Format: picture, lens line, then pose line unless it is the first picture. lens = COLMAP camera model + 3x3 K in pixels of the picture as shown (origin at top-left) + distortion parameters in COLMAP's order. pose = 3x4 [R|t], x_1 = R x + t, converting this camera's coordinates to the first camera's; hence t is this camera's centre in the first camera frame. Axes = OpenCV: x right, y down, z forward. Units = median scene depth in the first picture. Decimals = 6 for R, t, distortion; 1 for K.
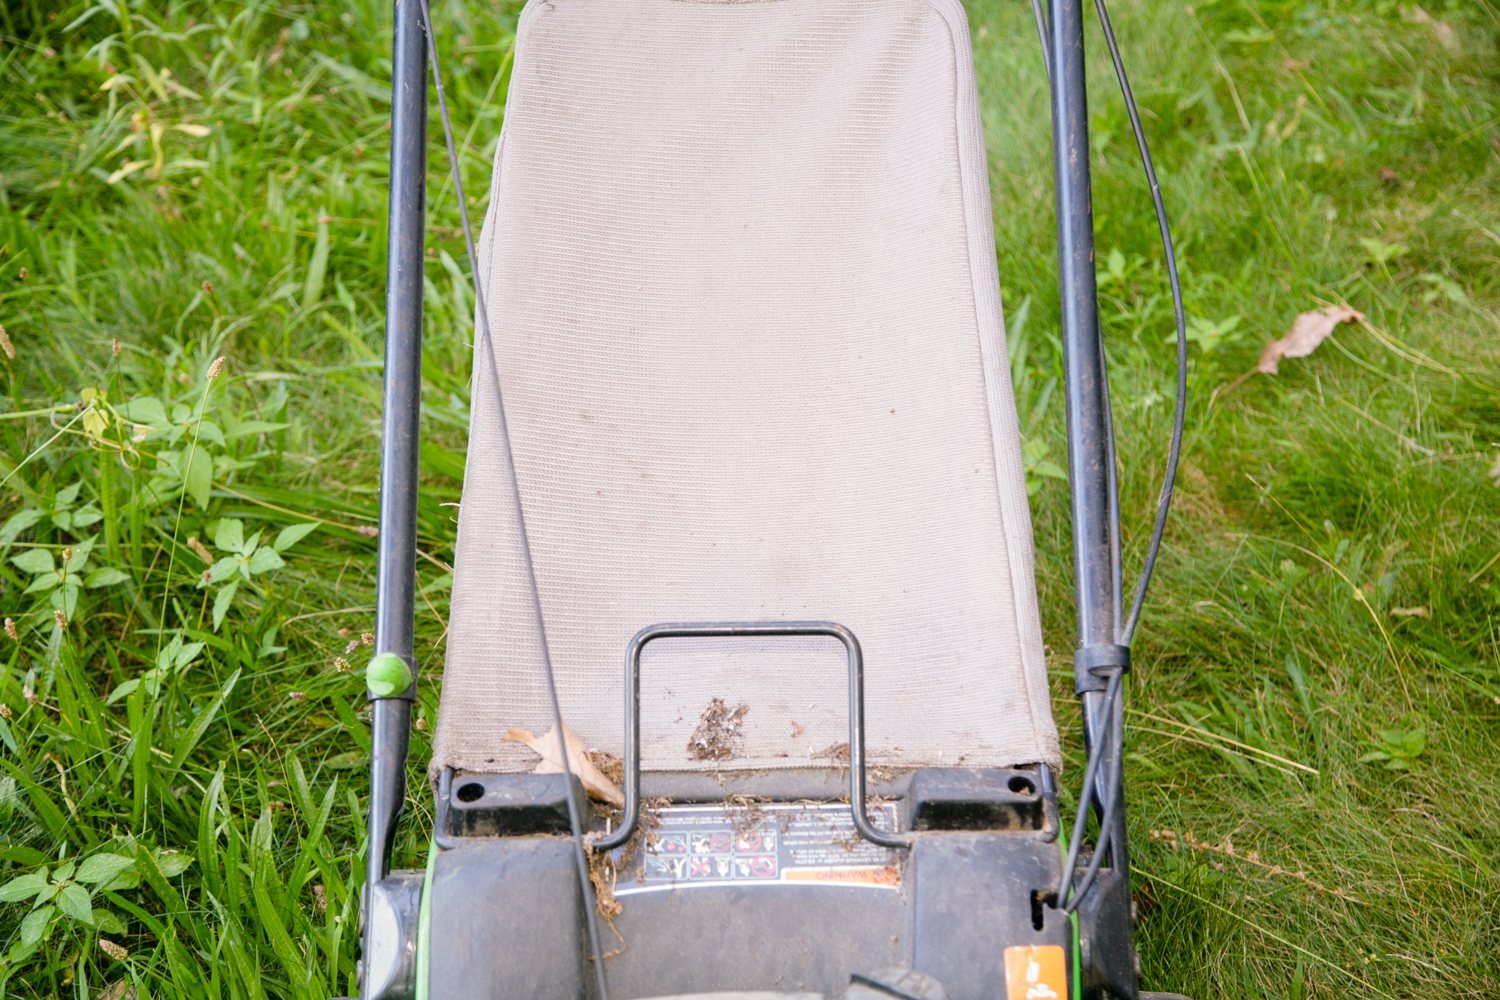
lens RADIAL K [[2564.2, 0, 752.2], [0, 2564.2, 498.7], [0, 0, 1]] dist [0.237358, 0.000000]
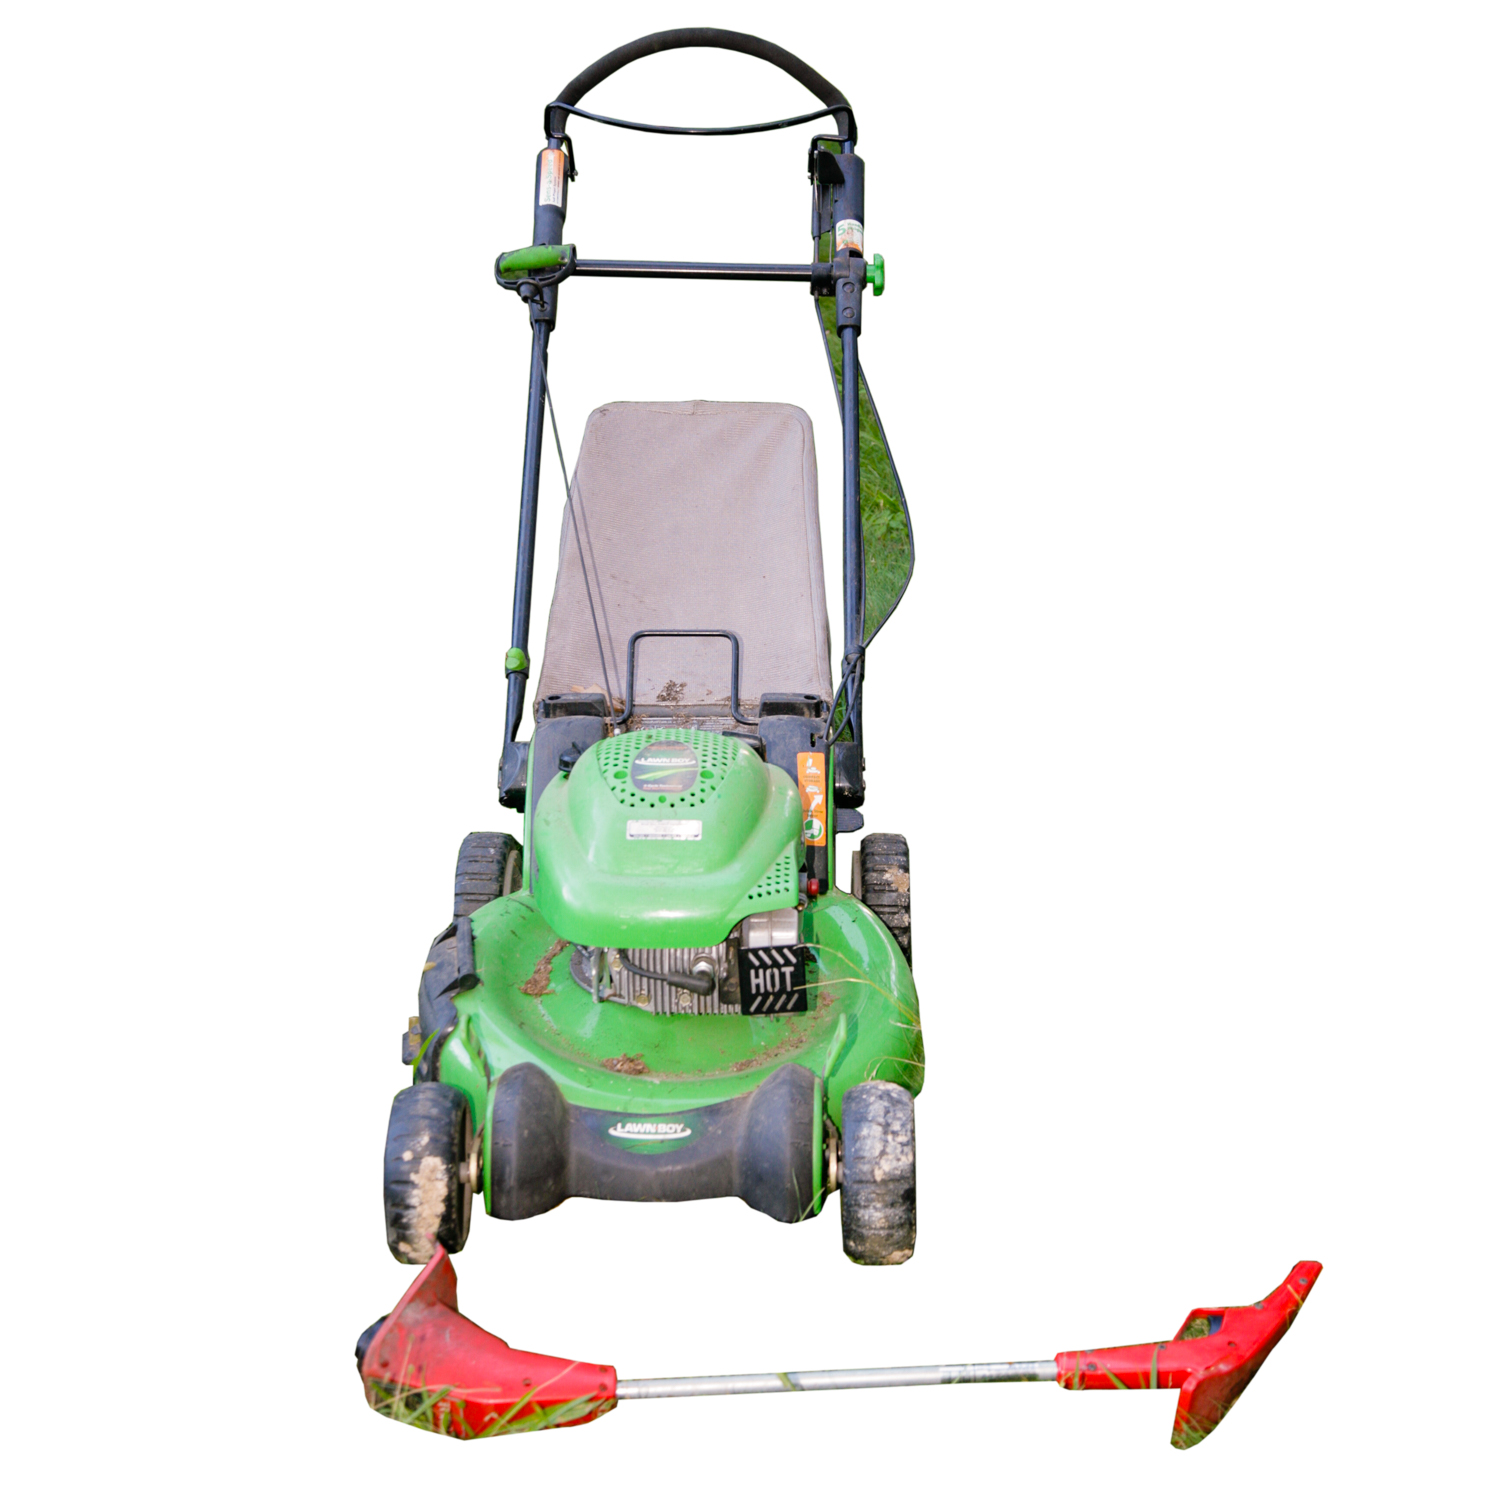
lens RADIAL K [[2698.6, 0, 751.7], [0, 2698.6, 750.3], [0, 0, 1]] dist [0.134539, 0.000000]
pose [[0.999633, 0.013846, -0.023294, 0.103521], [-0.019485, 0.964660, -0.262778, 0.711027], [0.018832, 0.263135, 0.964575, -1.104927]]
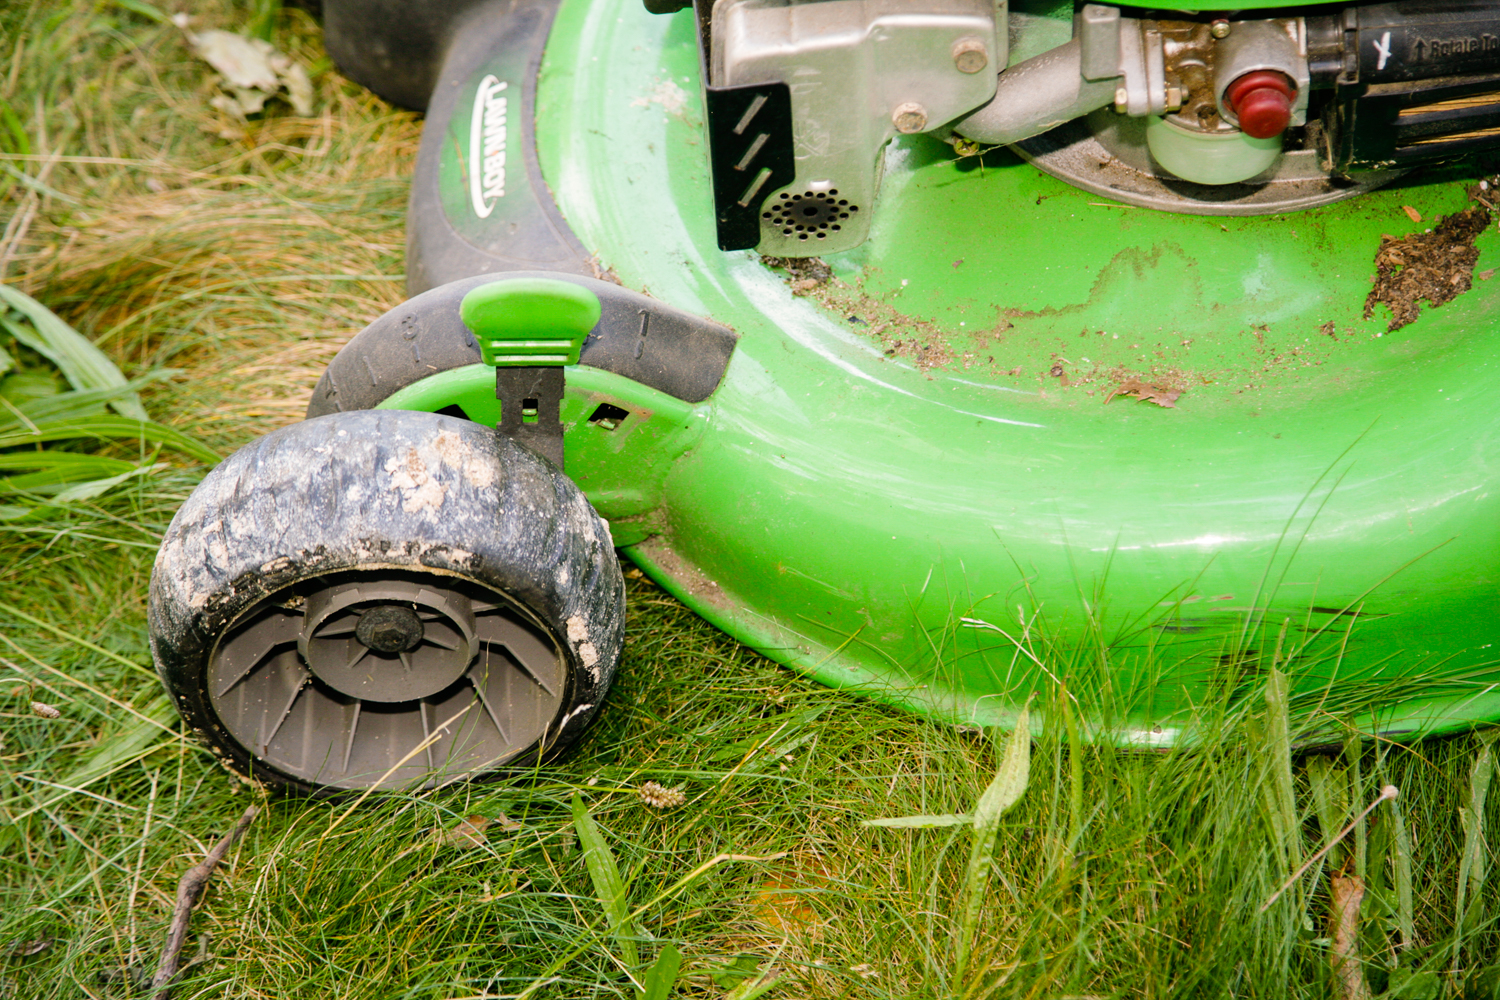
lens RADIAL K [[4059.4, 0, 744.0], [0, 4059.4, 500.8], [0, 0, 1]] dist [0.574936, 0.000000]
pose [[0.037778, 0.754341, -0.655395, 0.803206], [-0.536656, 0.568574, 0.623478, -0.196508], [0.842955, 0.328168, 0.426301, 0.330981]]
